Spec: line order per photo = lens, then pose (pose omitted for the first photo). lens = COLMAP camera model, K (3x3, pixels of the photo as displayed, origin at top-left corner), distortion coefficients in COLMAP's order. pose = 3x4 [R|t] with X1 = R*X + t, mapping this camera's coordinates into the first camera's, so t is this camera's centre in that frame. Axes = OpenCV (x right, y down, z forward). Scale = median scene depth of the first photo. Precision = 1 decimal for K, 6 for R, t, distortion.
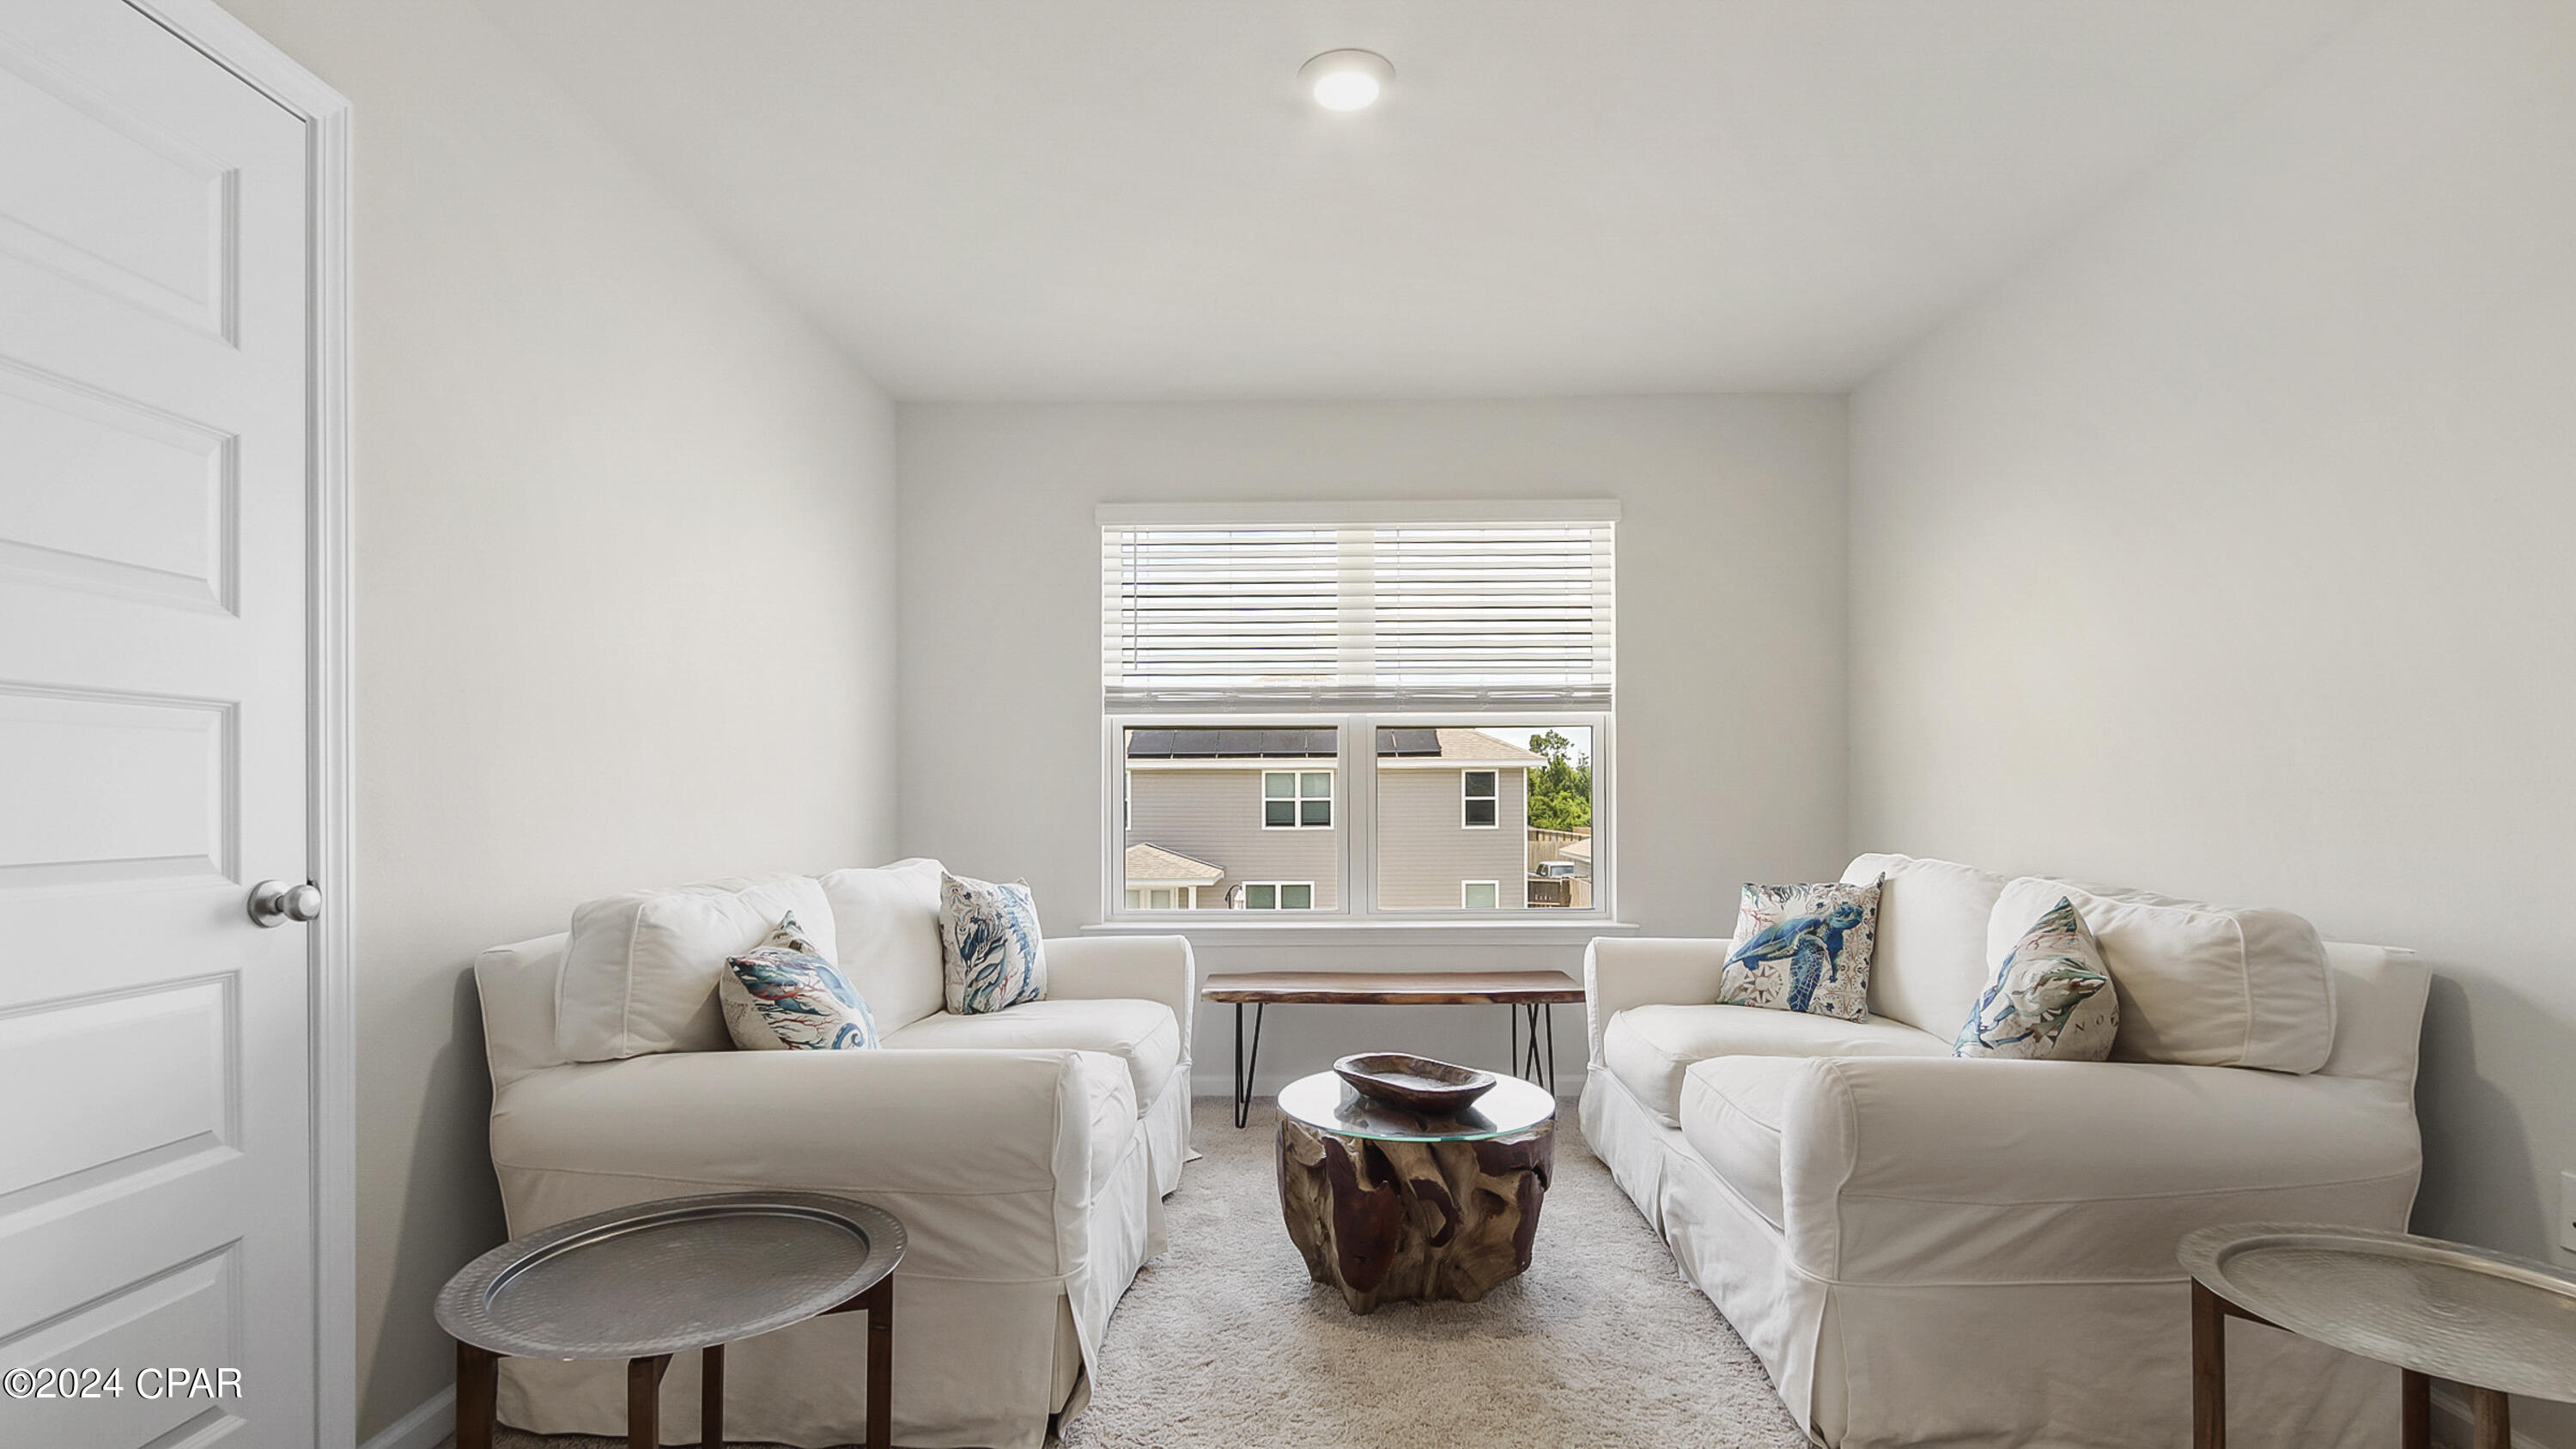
lens RADIAL K [[1149.0, 0, 1266.7], [0, 1149.0, 788.4], [0, 0, 1]] dist [0.017479, -0.001980]
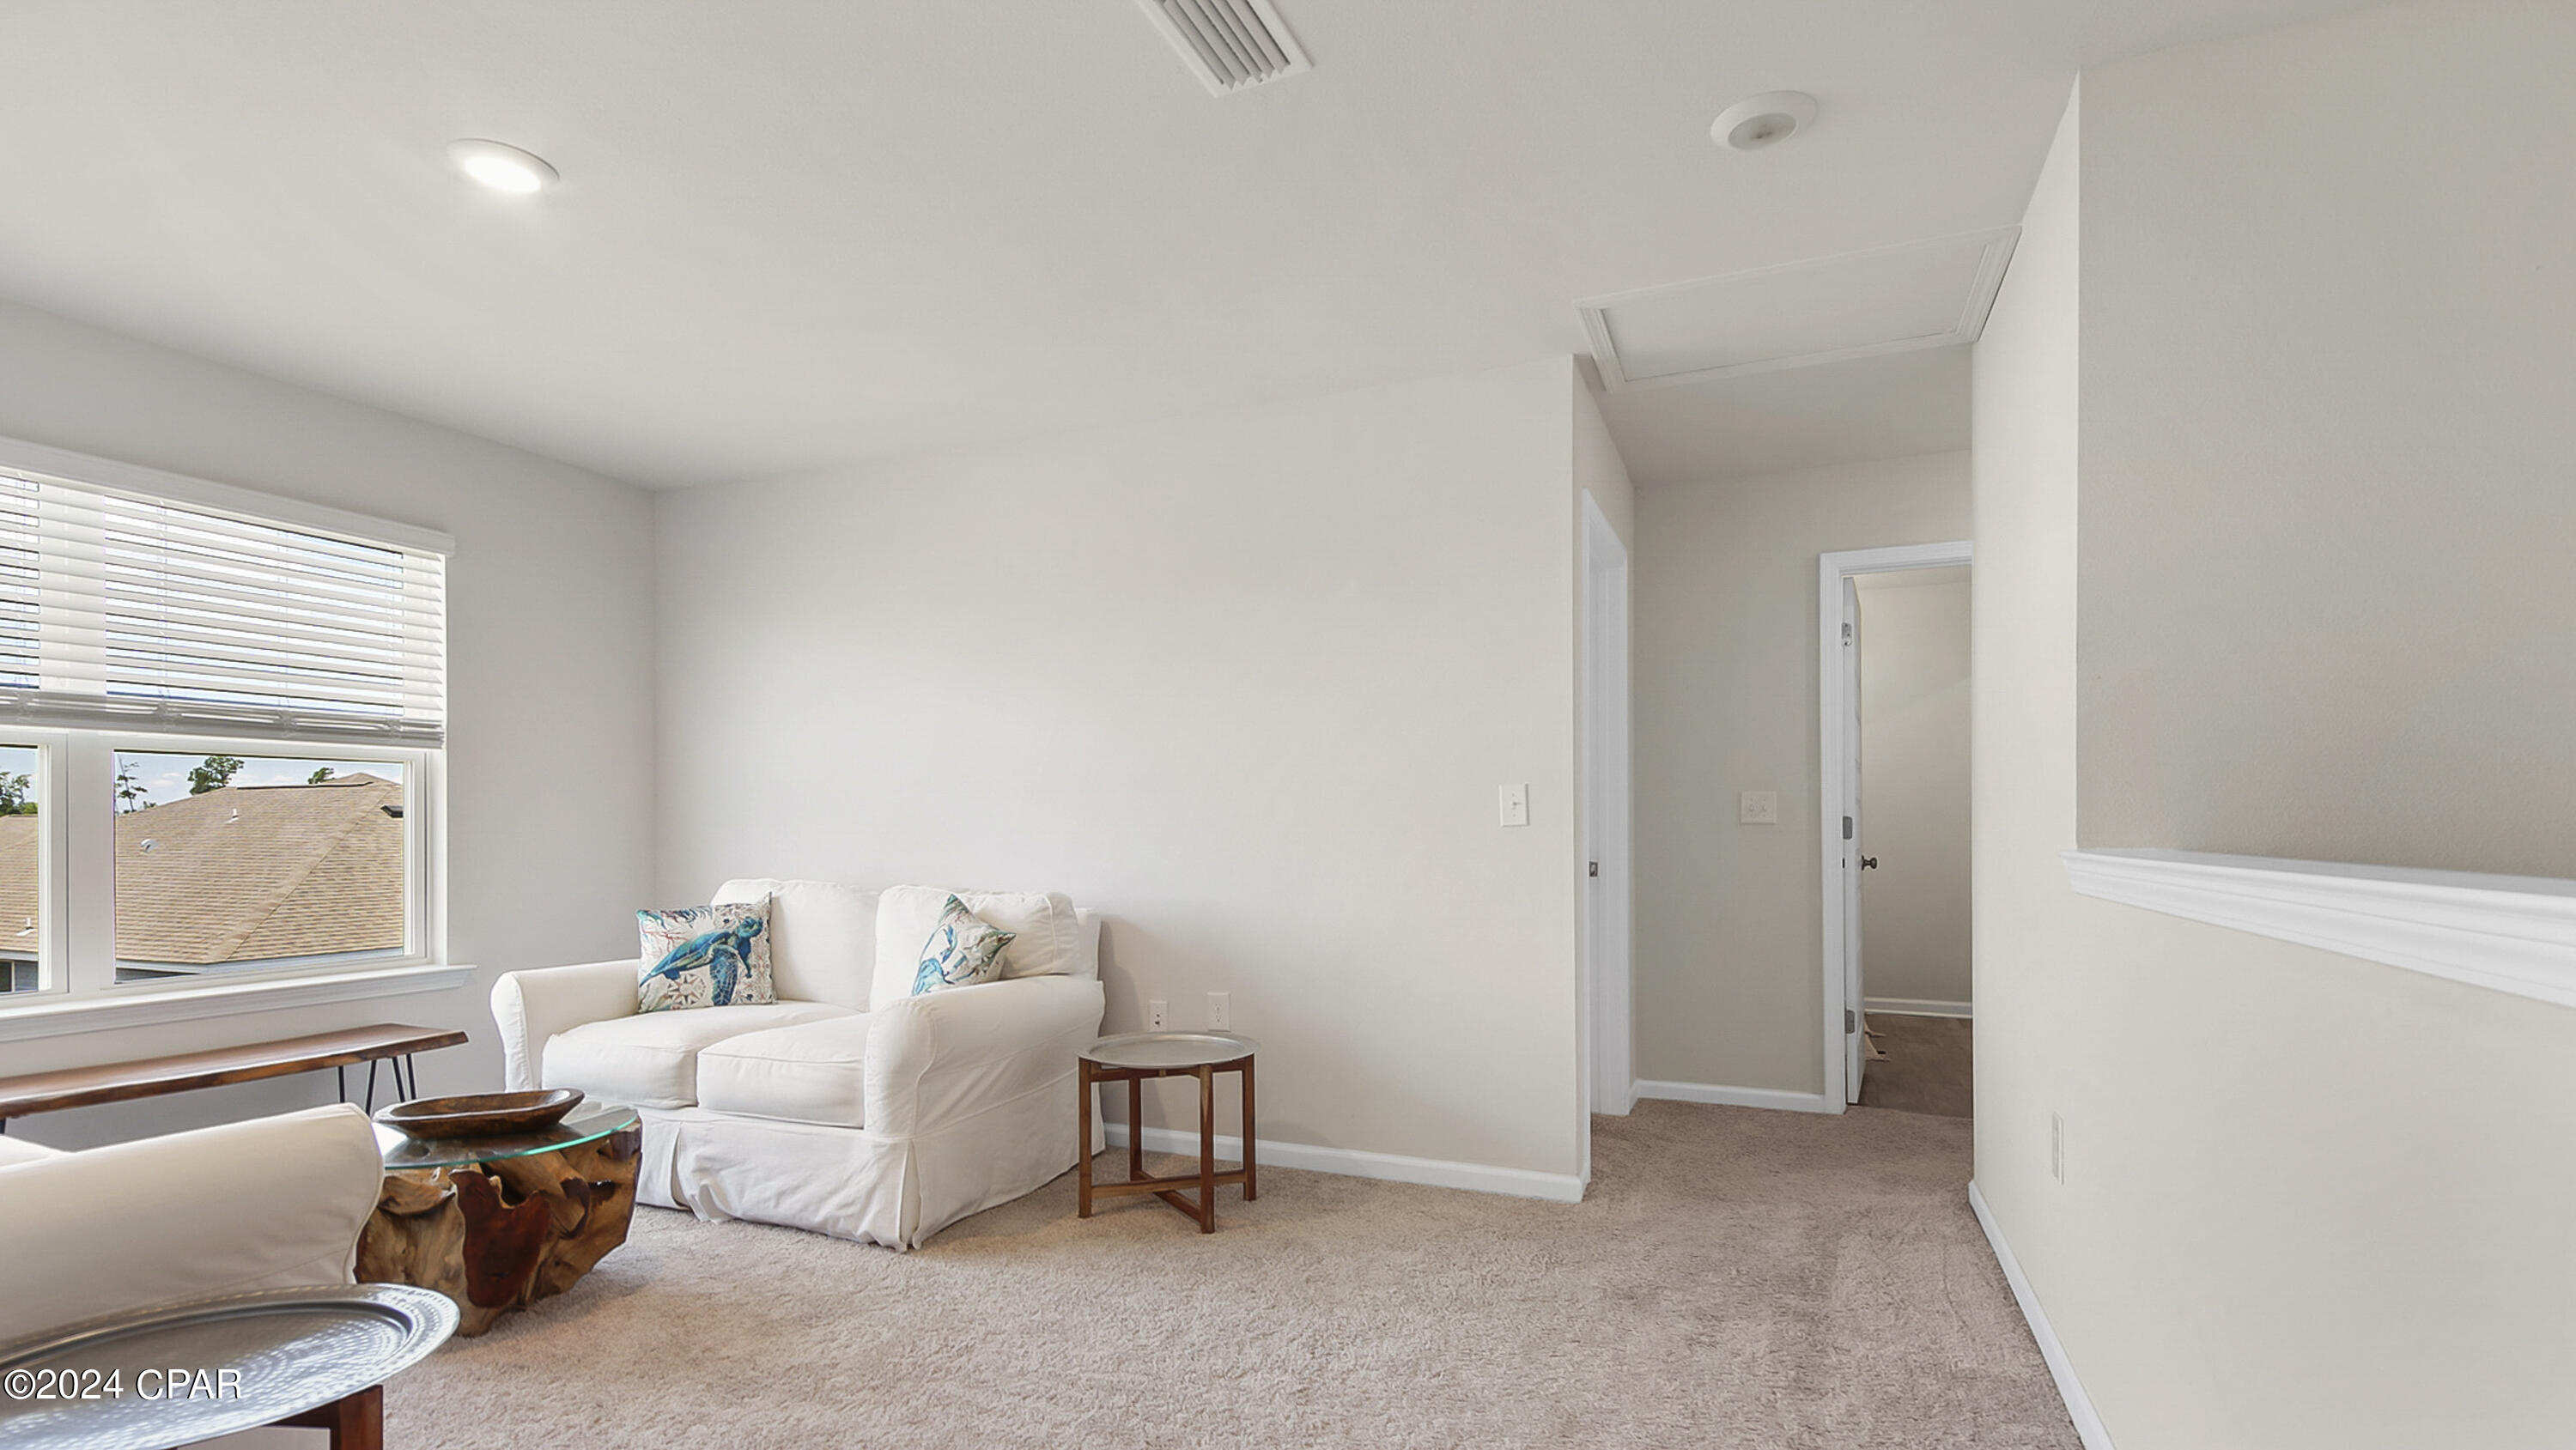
lens RADIAL K [[1148.7, 0, 1304.9], [0, 1148.7, 819.7], [0, 0, 1]] dist [0.017479, -0.001980]
pose [[0.375567, 0.006011, 0.926776, -0.488603], [-0.000463, 0.999980, -0.006298, -0.001936], [-0.926795, 0.001936, 0.375562, -0.065206]]
